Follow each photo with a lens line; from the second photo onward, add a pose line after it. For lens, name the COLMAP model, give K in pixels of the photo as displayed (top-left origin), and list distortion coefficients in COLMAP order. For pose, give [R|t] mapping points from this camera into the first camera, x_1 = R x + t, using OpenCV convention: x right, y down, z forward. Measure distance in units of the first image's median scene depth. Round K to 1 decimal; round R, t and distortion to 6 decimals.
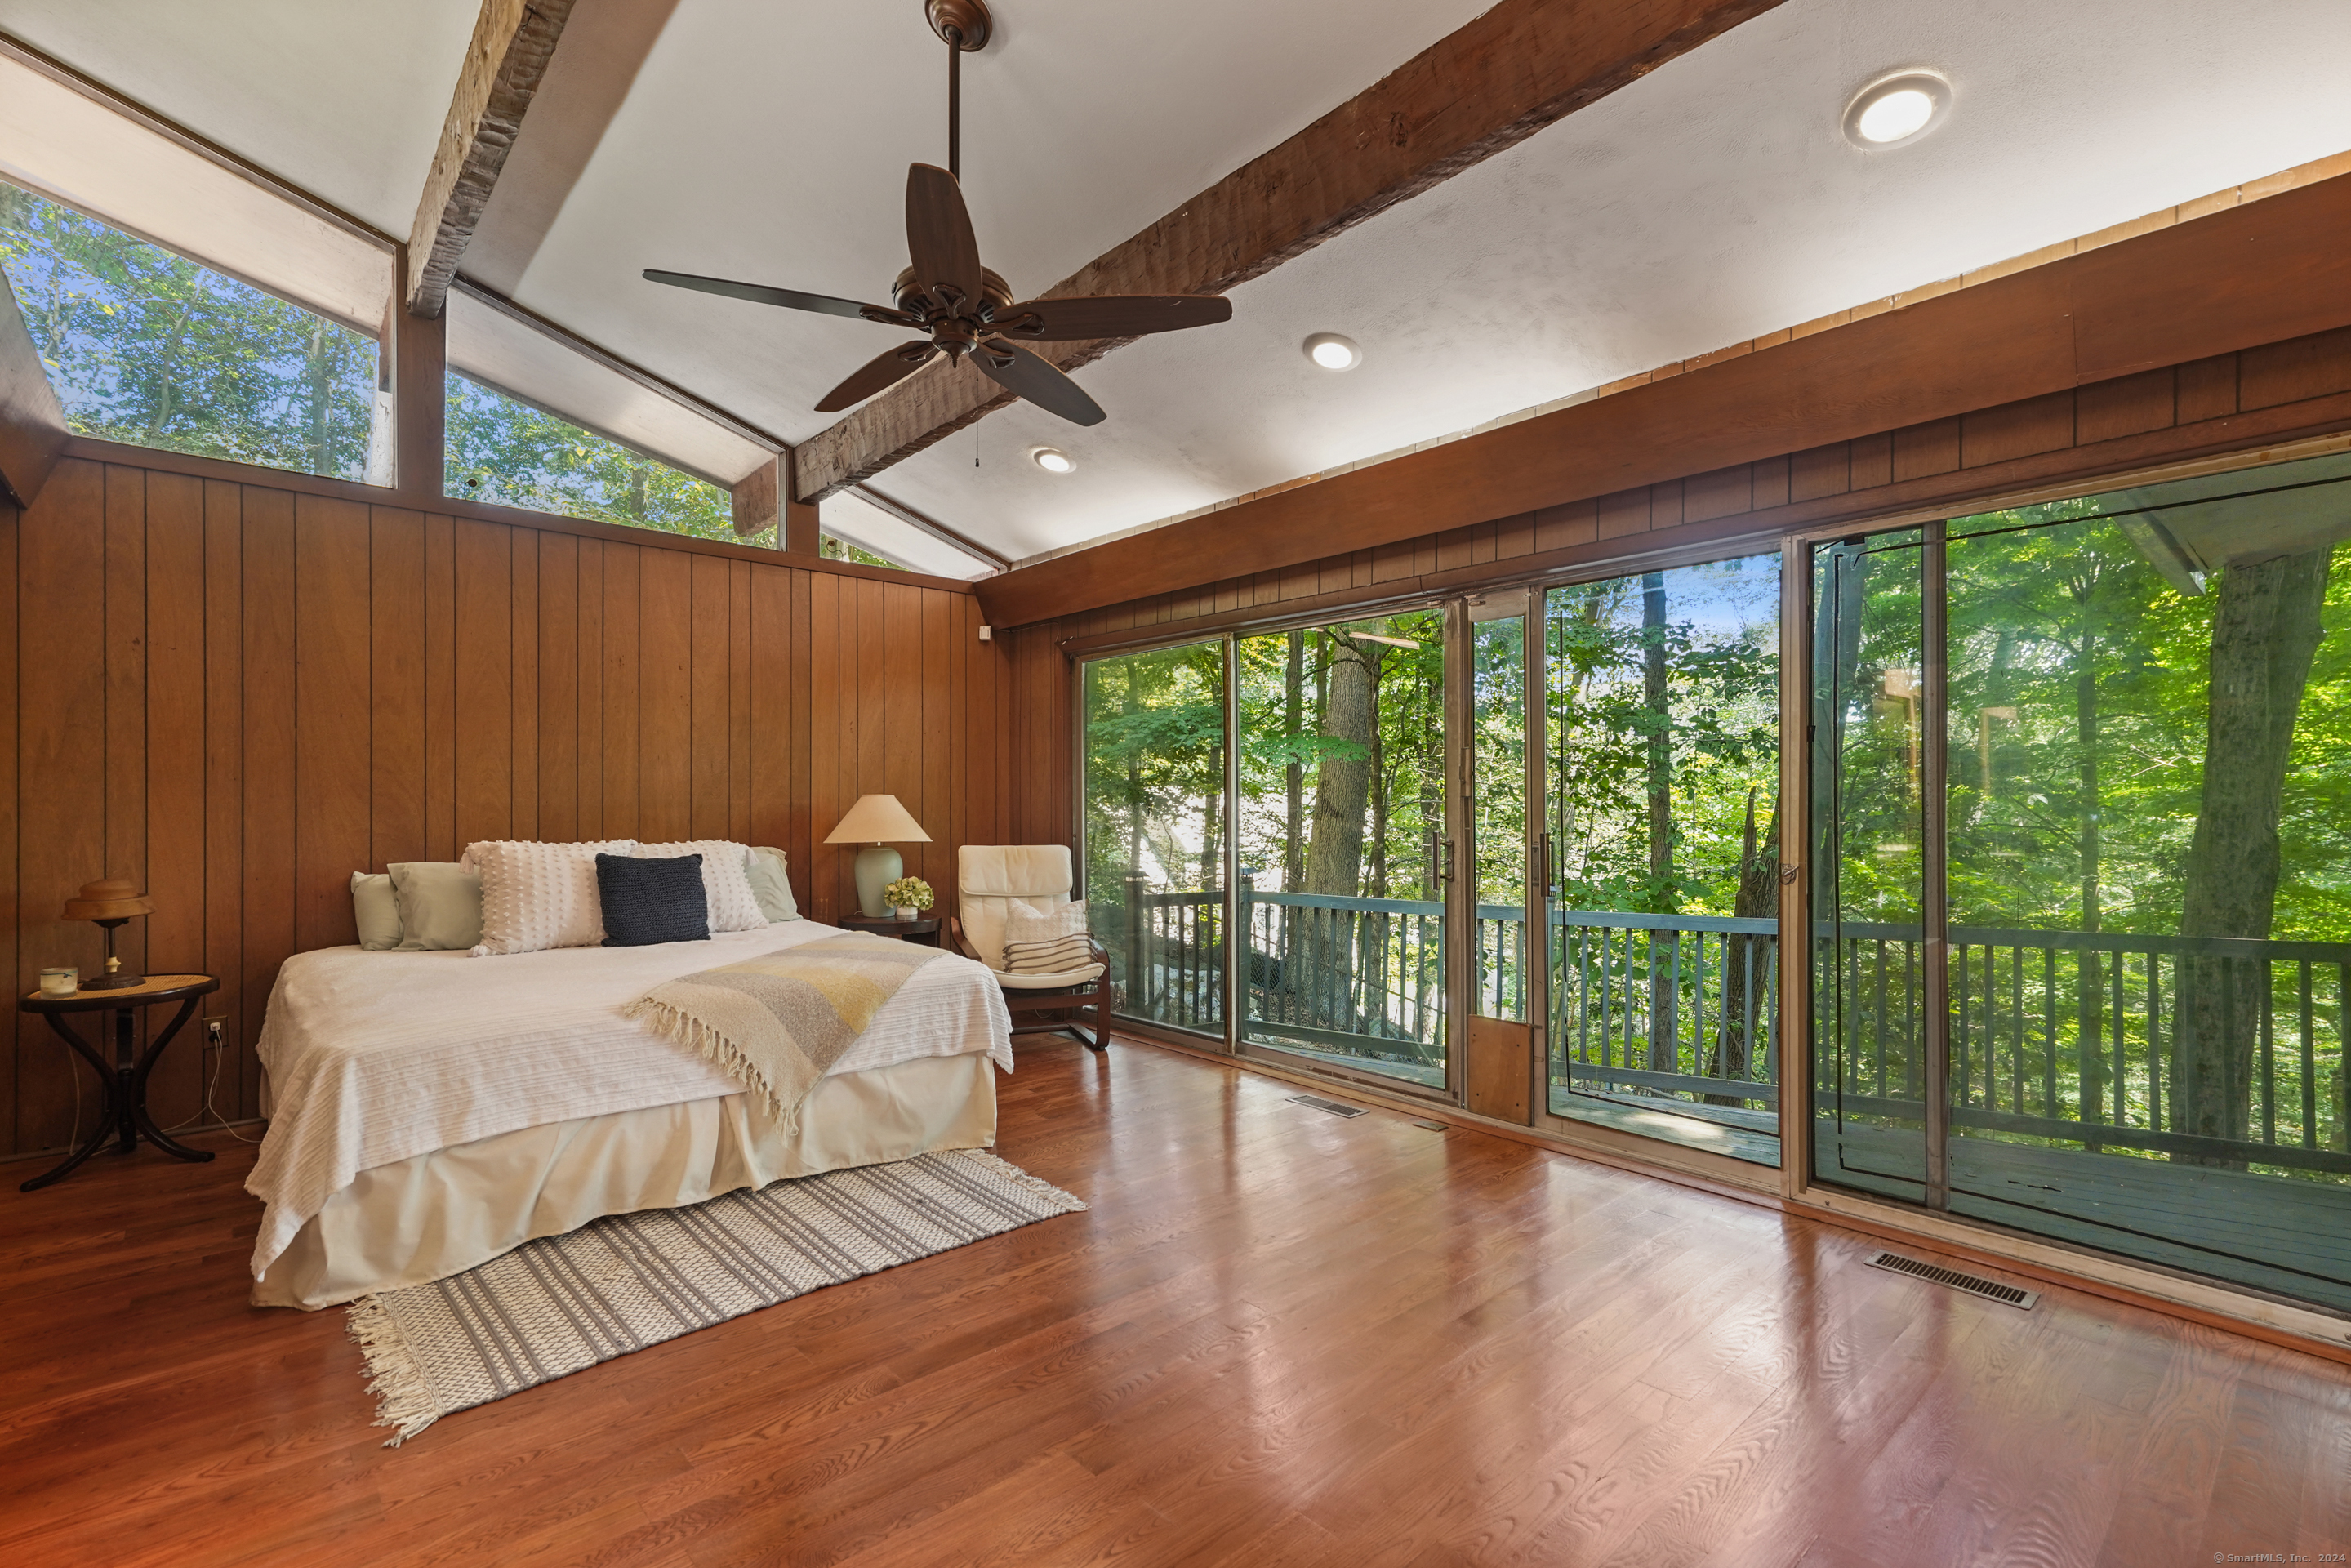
lens RADIAL K [[1069.8, 0, 1174.9], [0, 1069.8, 805.4], [0, 0, 1]] dist [0.015750, 0.001035]
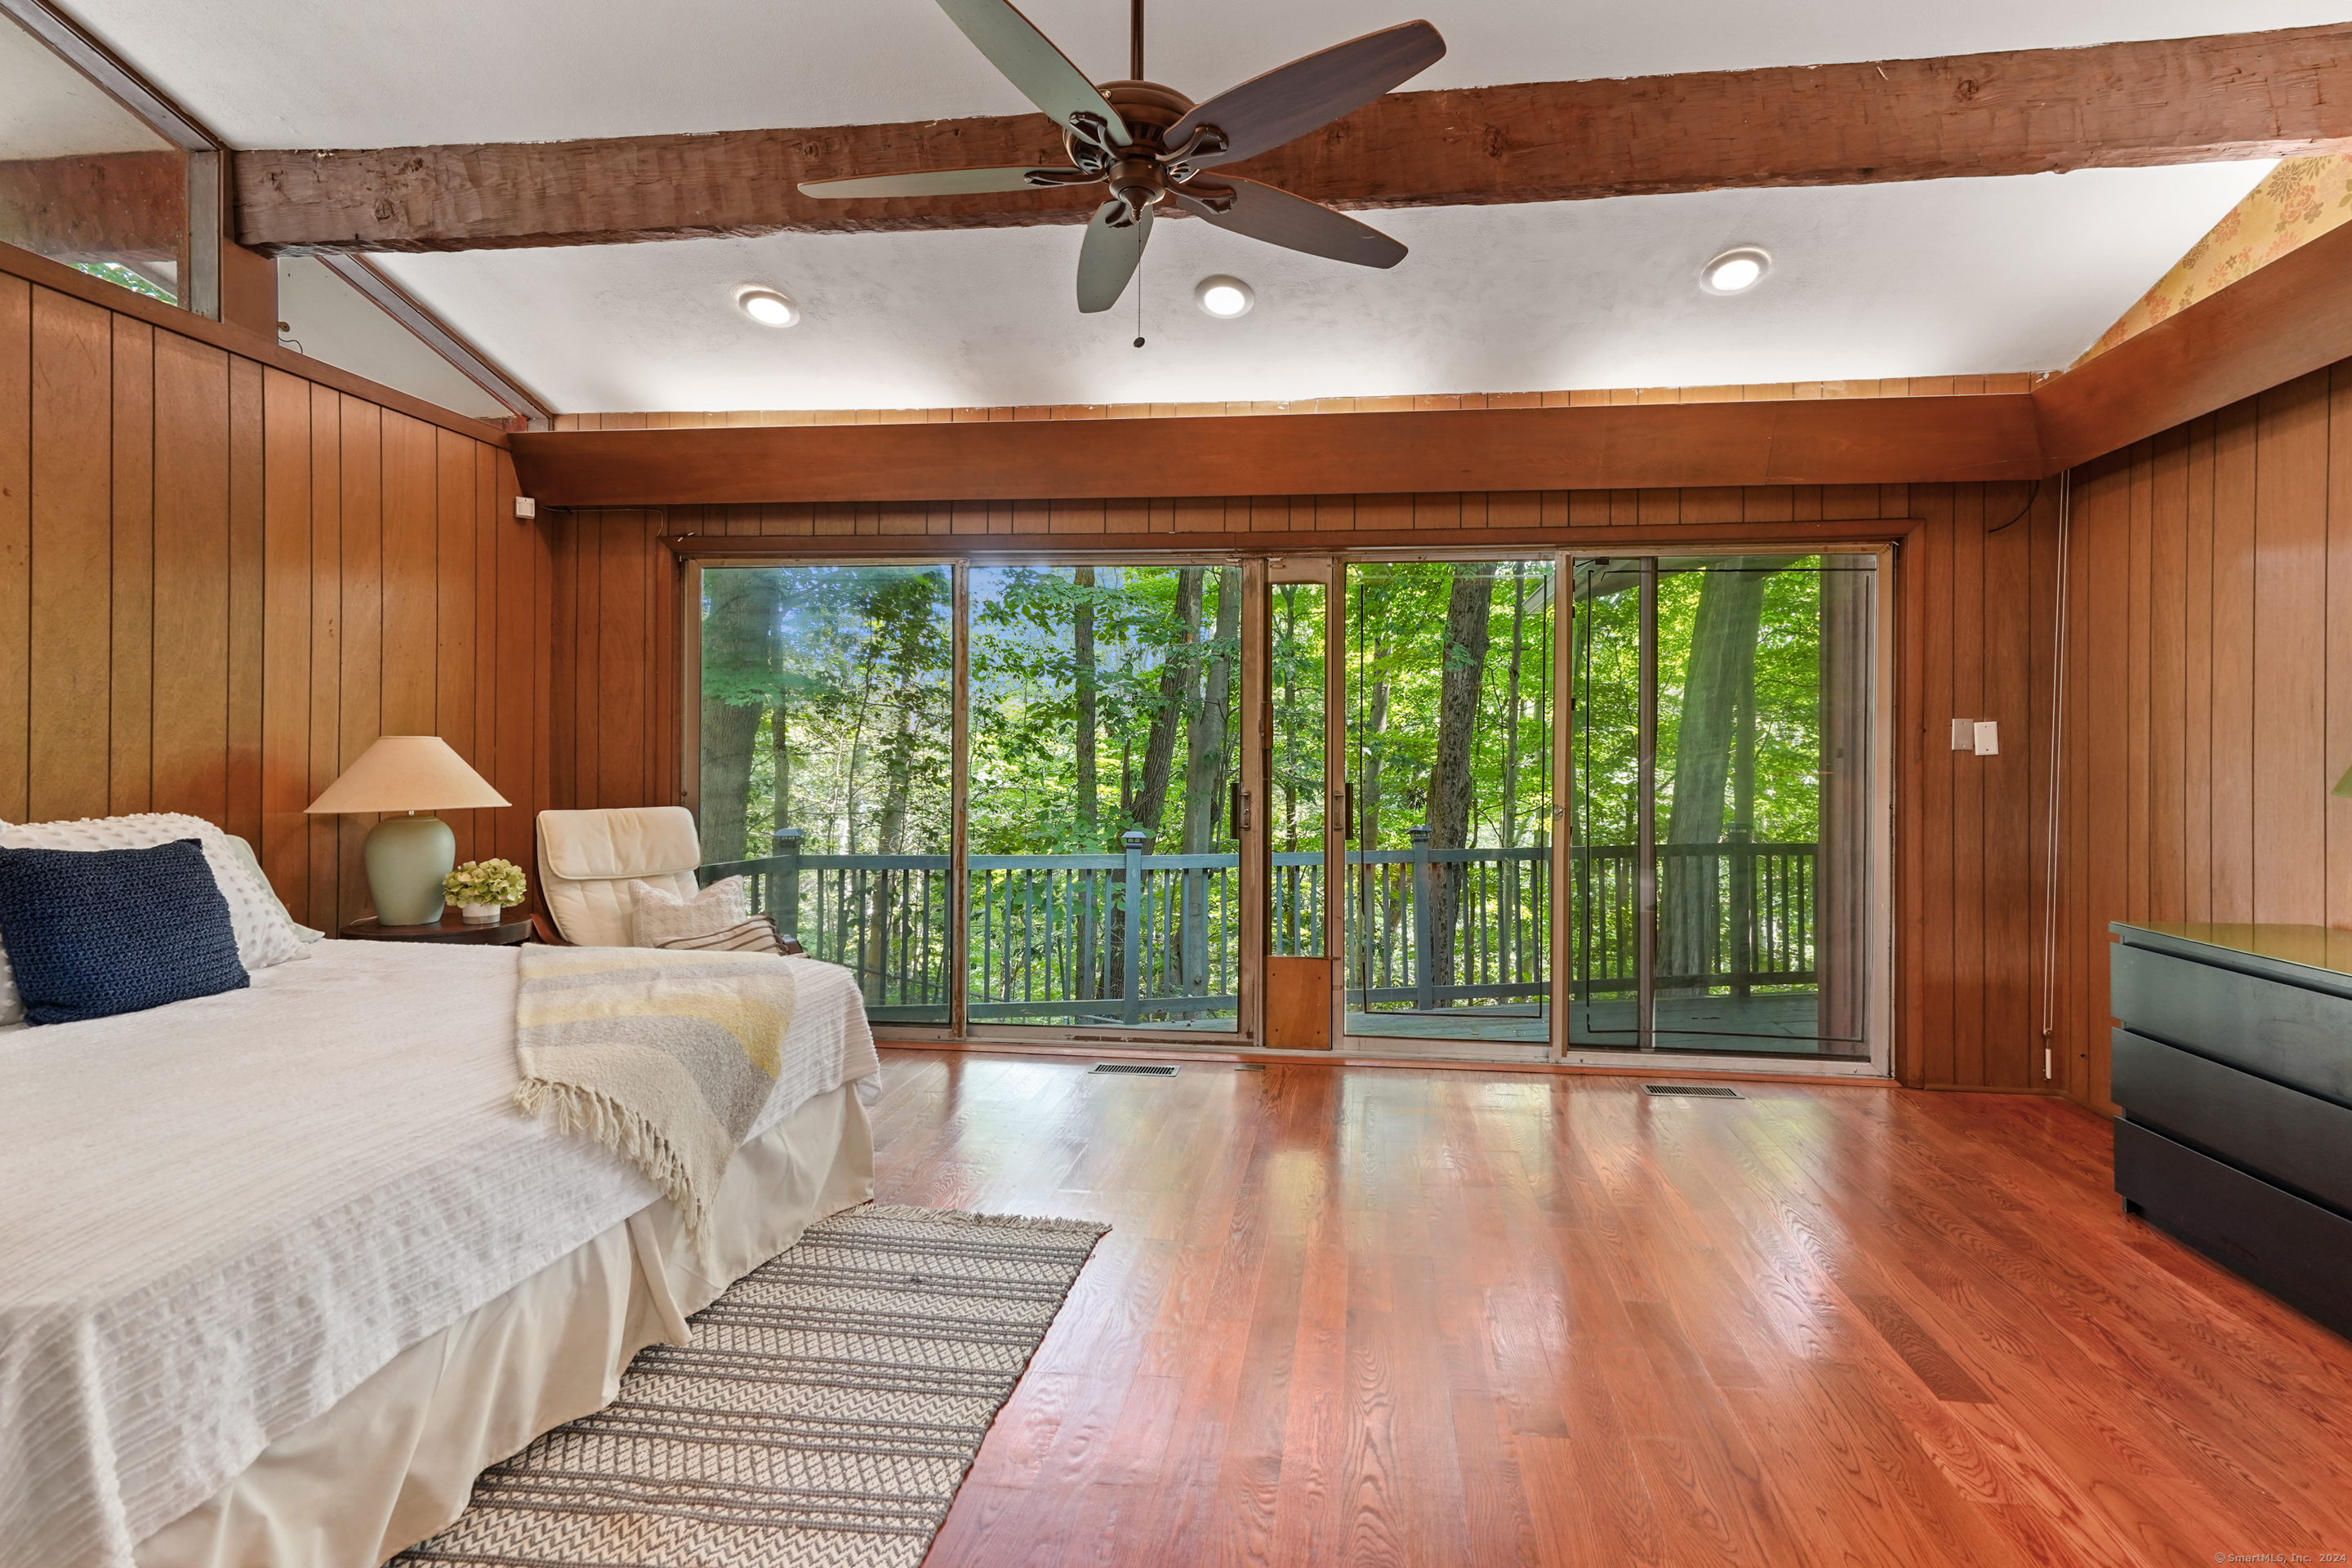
lens RADIAL K [[1095.2, 0, 1248.1], [0, 1095.2, 755.9], [0, 0, 1]] dist [0.016021, 0.000820]
pose [[0.741886, 0.003347, 0.670517, -0.582463], [-0.005755, 0.999982, 0.001376, -0.003437], [-0.670501, -0.004879, 0.741893, 0.269004]]
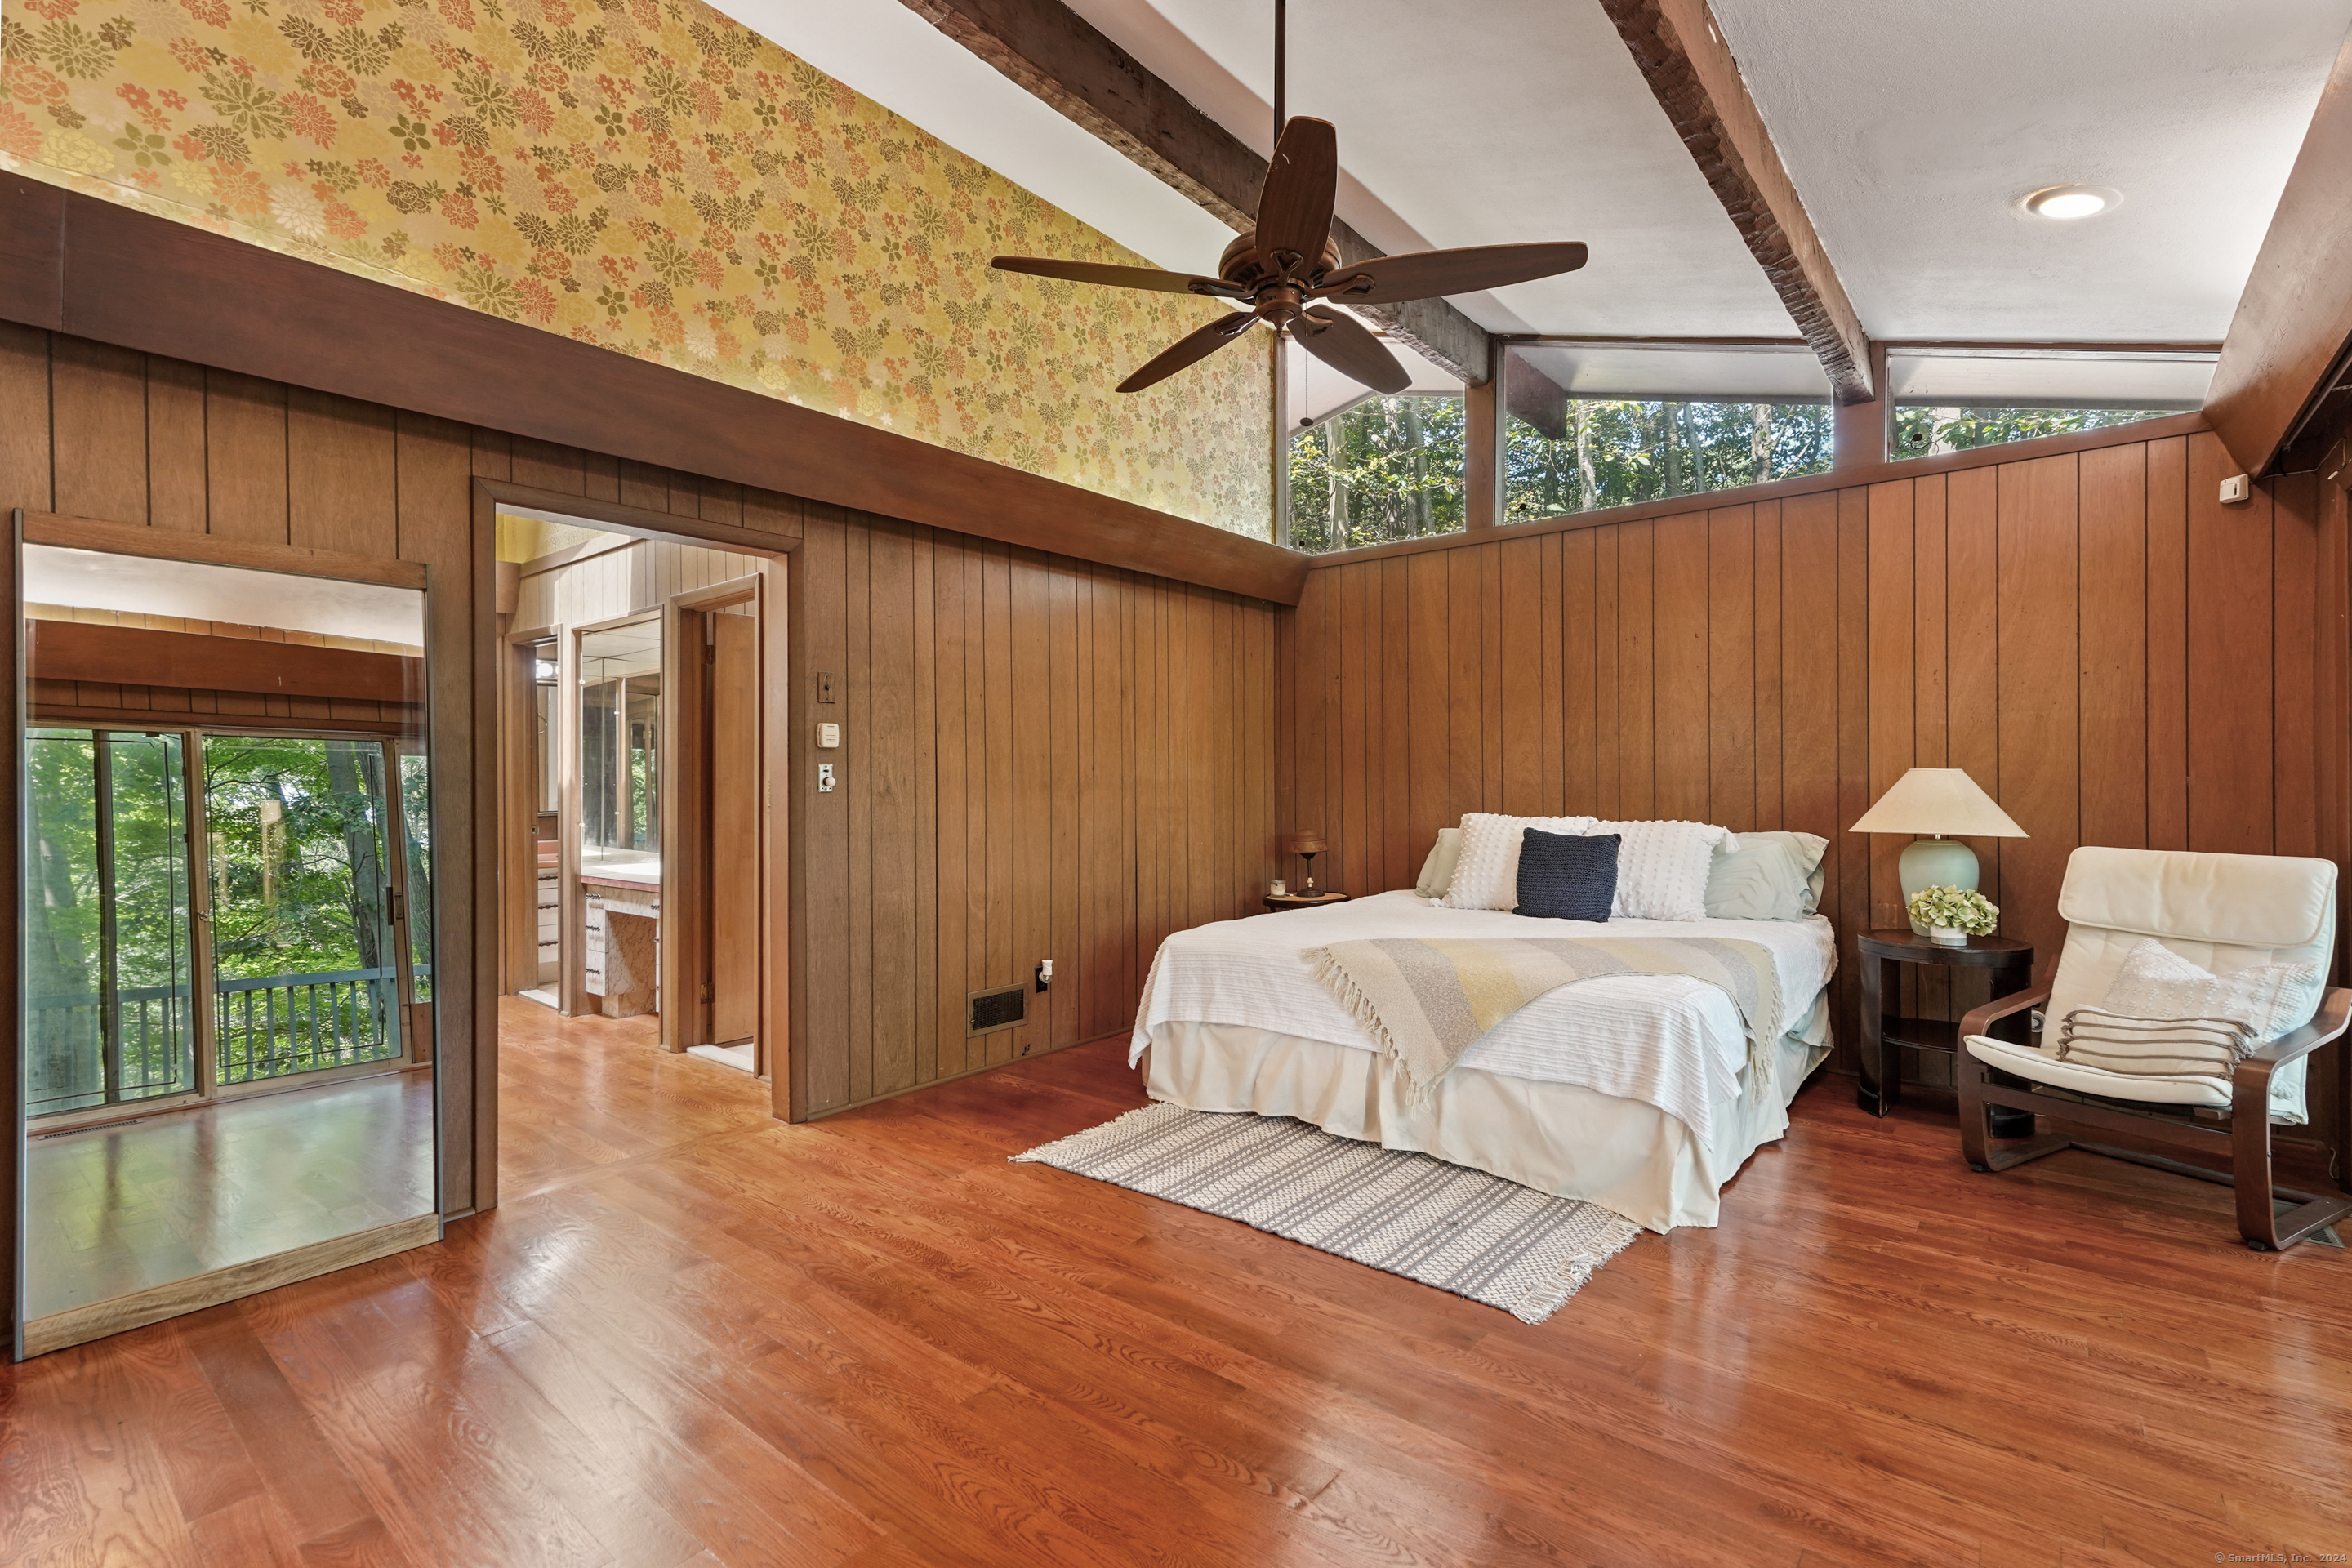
lens RADIAL K [[1067.5, 0, 1163.8], [0, 1067.5, 783.0], [0, 0, 1]] dist [0.001081, 0.013238]
pose [[0.143650, 0.001745, -0.989627, 0.612718], [0.002089, 0.999996, 0.002067, -0.004268], [0.989626, -0.002364, 0.143646, 0.628336]]
